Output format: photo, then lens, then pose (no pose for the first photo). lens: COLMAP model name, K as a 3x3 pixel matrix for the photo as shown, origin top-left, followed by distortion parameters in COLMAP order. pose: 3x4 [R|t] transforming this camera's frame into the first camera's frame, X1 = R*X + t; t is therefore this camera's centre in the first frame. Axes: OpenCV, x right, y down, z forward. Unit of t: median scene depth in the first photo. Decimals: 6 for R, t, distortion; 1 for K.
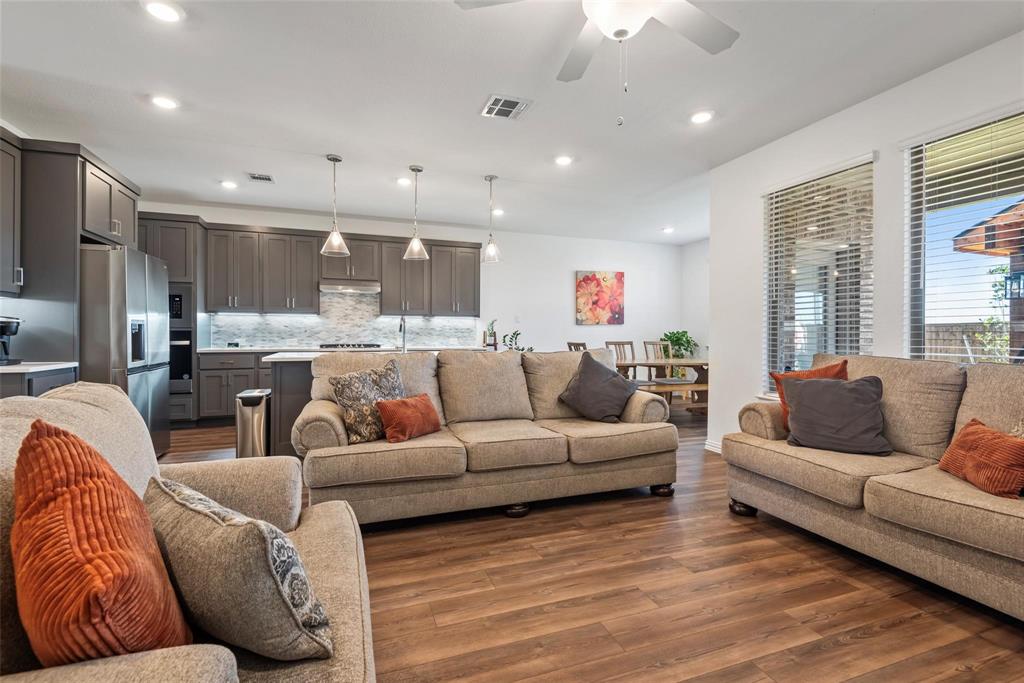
lens RADIAL K [[463.3, 0, 514.4], [0, 463.3, 332.9], [0, 0, 1]] dist [0.014989, -0.008800]
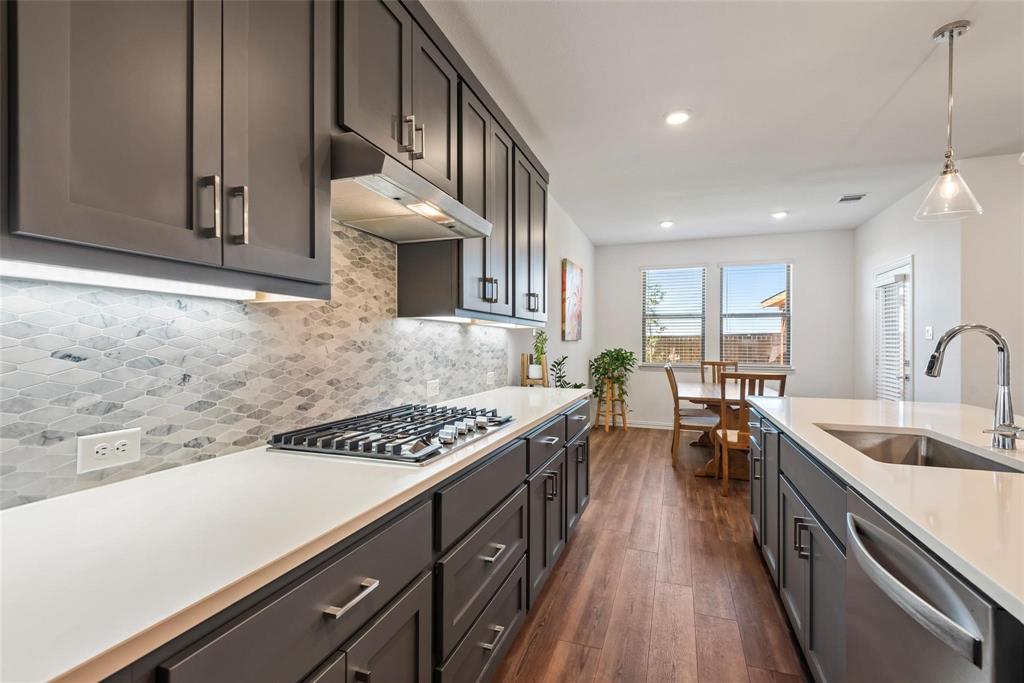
lens RADIAL K [[463.3, 0, 512.6], [0, 463.3, 347.1], [0, 0, 1]] dist [0.014989, -0.008800]
pose [[0.633020, -0.007080, 0.774103, -0.677554], [-0.004874, 0.999902, 0.013131, -0.026232], [-0.774120, -0.012086, 0.632923, 1.029608]]
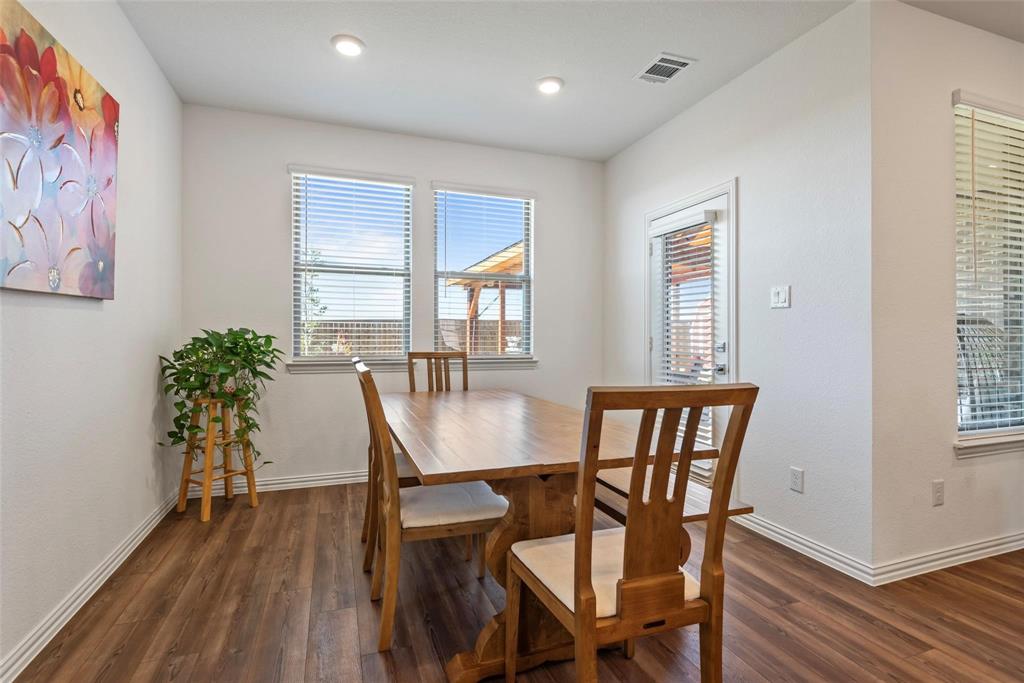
lens RADIAL K [[491.2, 0, 509.8], [0, 491.2, 326.6], [0, 0, 1]] dist [0.012990, -0.003131]
pose [[0.001944, 0.013547, 0.999906, -0.077720], [-0.005602, 0.999893, -0.013536, -0.001199], [-0.999982, -0.005576, 0.002020, 1.289351]]
